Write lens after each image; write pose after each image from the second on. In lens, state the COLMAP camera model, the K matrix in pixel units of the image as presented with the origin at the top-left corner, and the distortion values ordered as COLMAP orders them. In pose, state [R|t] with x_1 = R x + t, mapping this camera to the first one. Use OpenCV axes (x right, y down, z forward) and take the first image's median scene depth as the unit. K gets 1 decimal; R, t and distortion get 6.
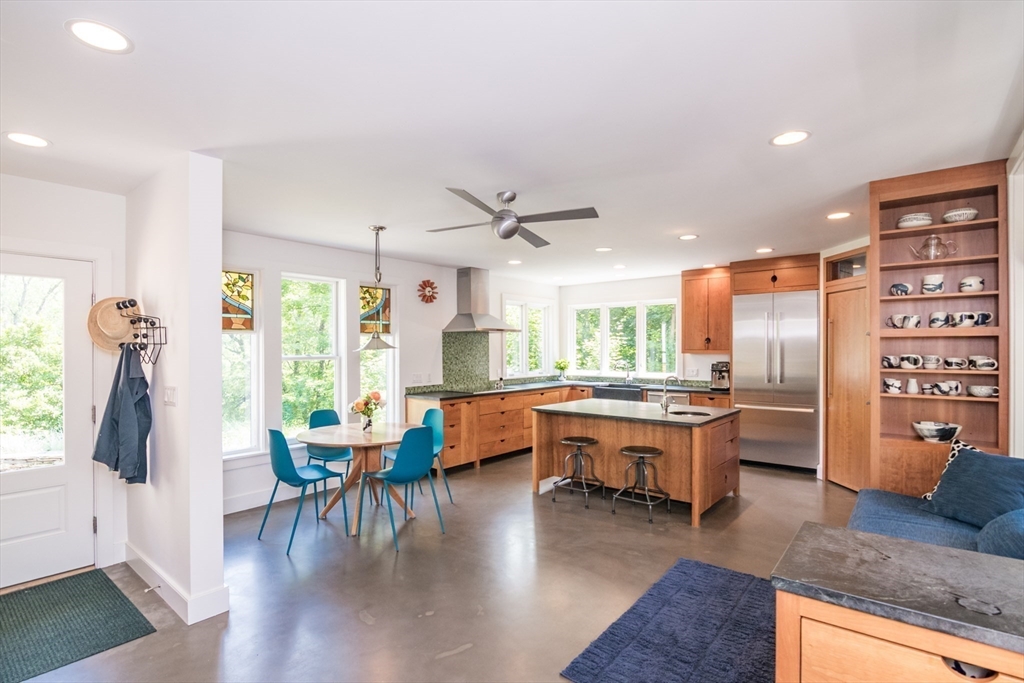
lens RADIAL K [[497.3, 0, 505.5], [0, 497.3, 350.4], [0, 0, 1]] dist [-0.000870, -0.002392]
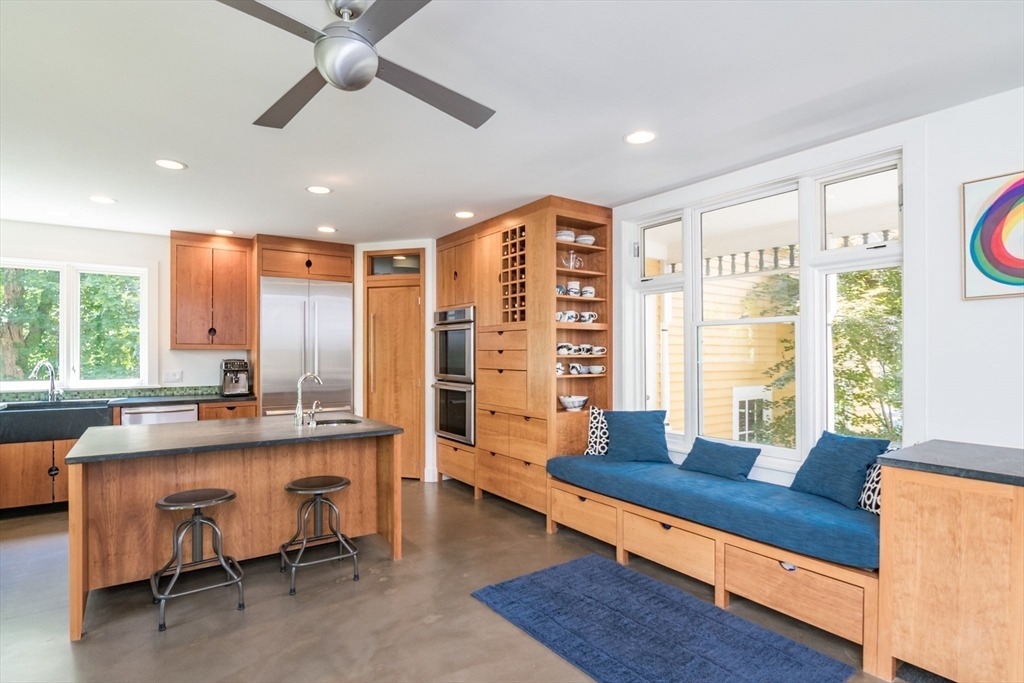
lens RADIAL K [[520.3, 0, 513.0], [0, 520.3, 351.2], [0, 0, 1]] dist [-0.014354, -0.000501]
pose [[0.268075, 0.005010, 0.963385, -0.230889], [0.004294, 0.999970, -0.006395, 0.017492], [-0.963388, 0.005851, 0.268046, 0.375556]]
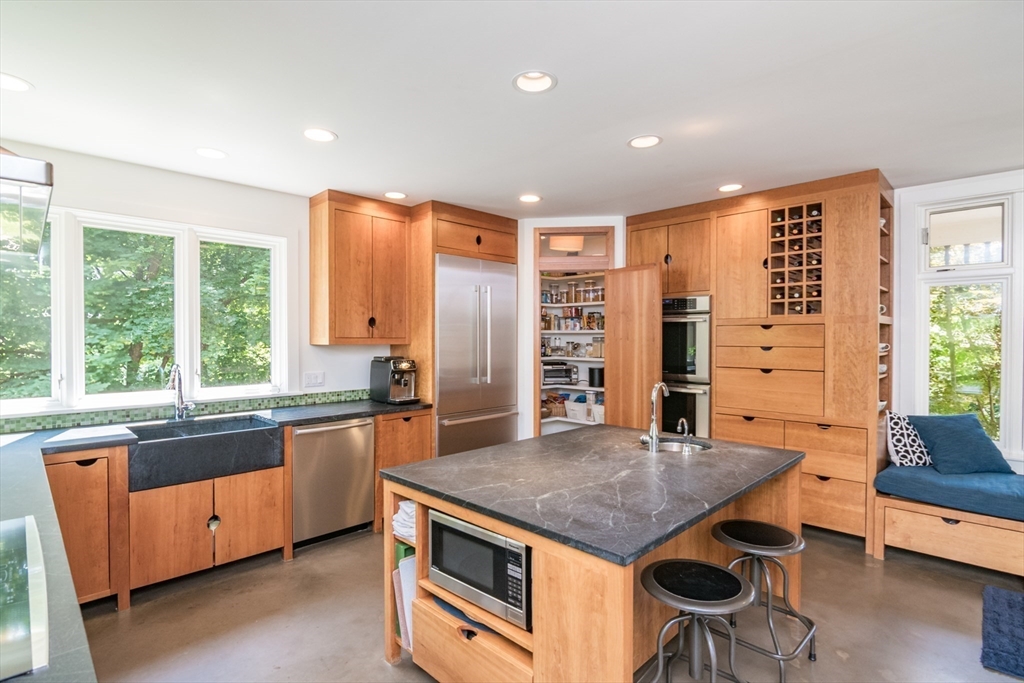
lens RADIAL K [[497.3, 0, 508.1], [0, 497.3, 344.7], [0, 0, 1]] dist [-0.000870, -0.002392]
pose [[0.099959, -0.013126, 0.994905, -0.169055], [0.005402, 0.999905, 0.012649, 0.000225], [-0.994977, 0.004111, 0.100020, 0.821133]]
